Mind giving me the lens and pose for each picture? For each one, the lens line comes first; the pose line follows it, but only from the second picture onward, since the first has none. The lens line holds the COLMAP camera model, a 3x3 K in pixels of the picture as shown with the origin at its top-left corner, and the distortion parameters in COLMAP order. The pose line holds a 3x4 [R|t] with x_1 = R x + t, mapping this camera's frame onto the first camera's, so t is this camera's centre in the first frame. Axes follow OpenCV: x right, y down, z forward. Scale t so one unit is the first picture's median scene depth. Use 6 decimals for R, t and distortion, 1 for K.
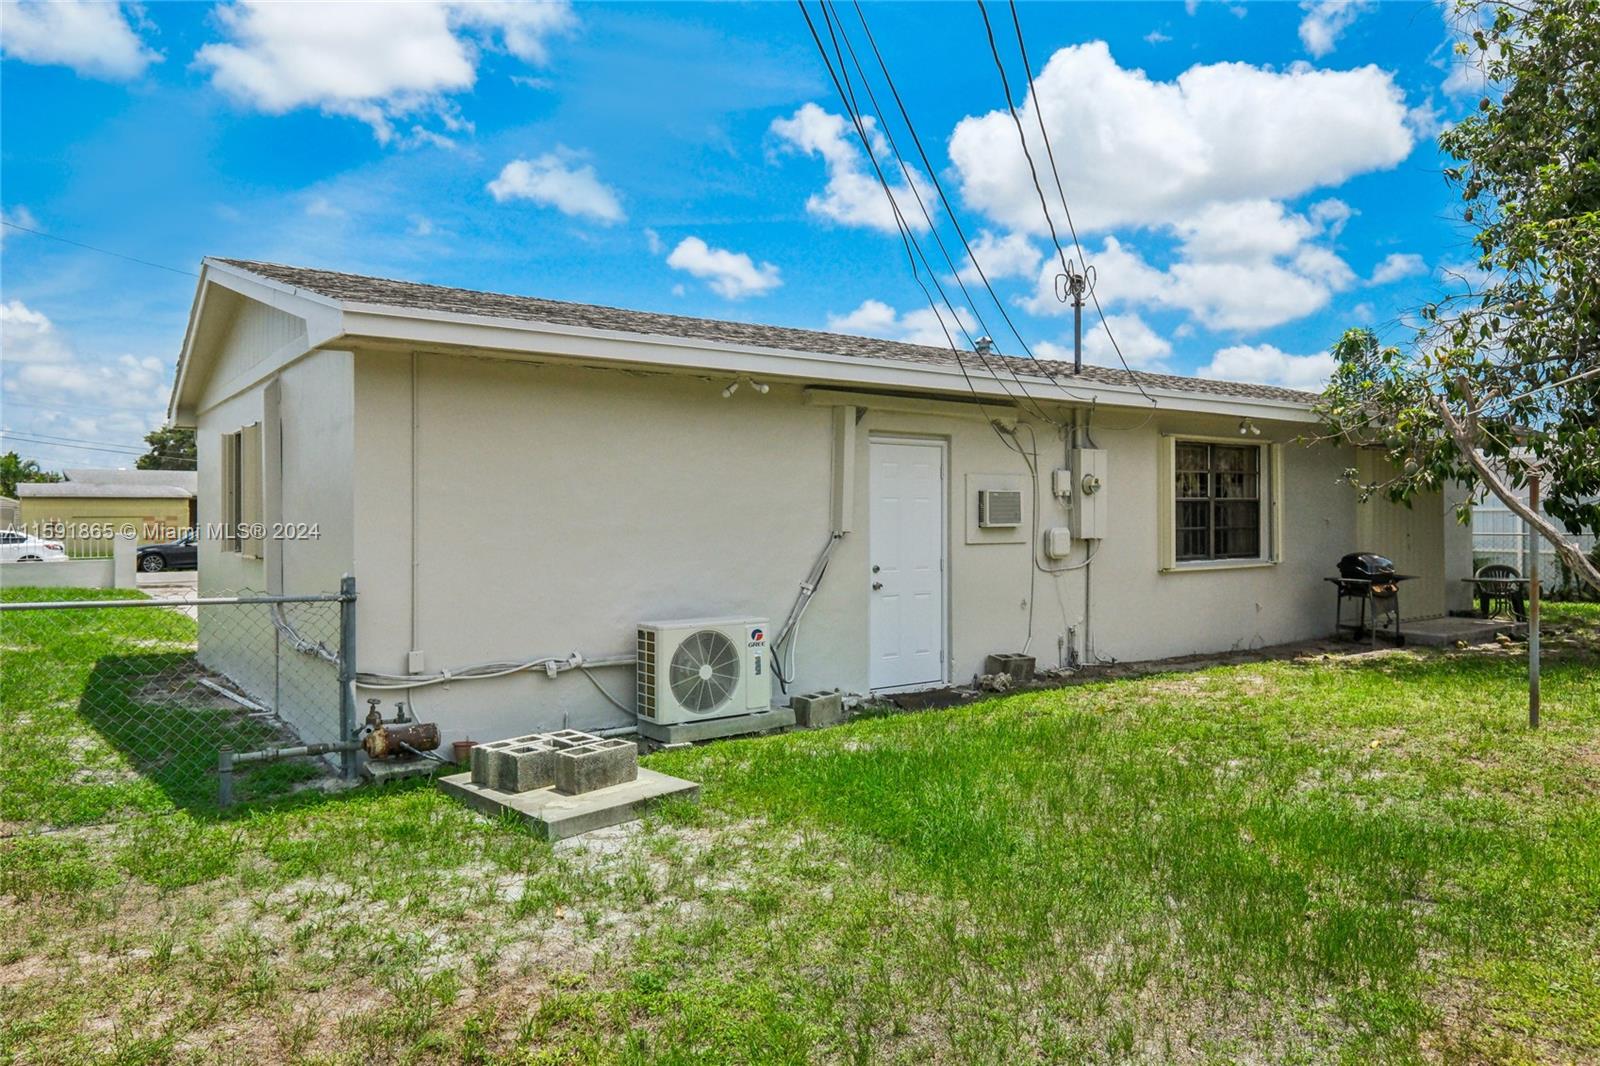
lens RADIAL K [[1036.1, 0, 795.8], [0, 1036.1, 524.2], [0, 0, 1]] dist [0.001656, 0.000052]
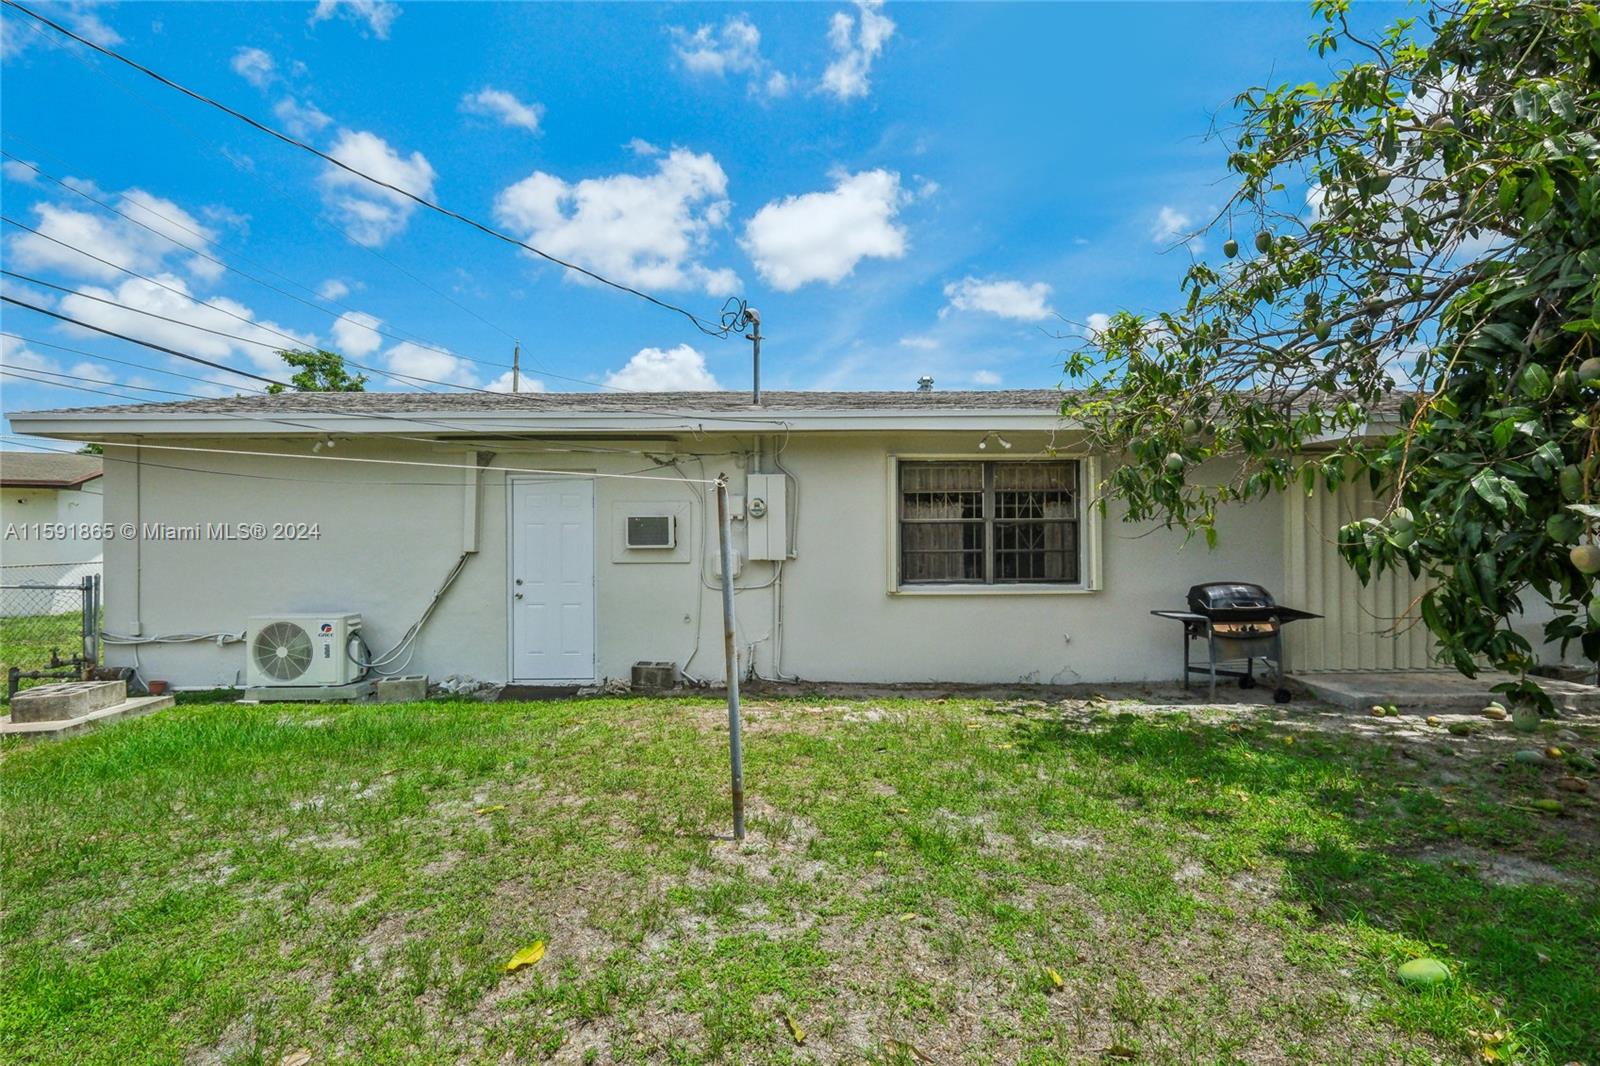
lens RADIAL K [[705.6, 0, 801.6], [0, 705.6, 537.1], [0, 0, 1]] dist [-0.003873, -0.000778]
pose [[0.824970, 0.000500, -0.565176, 0.742640], [-0.002586, 0.999992, -0.002890, -0.007391], [0.565170, 0.003846, 0.824966, 0.449034]]
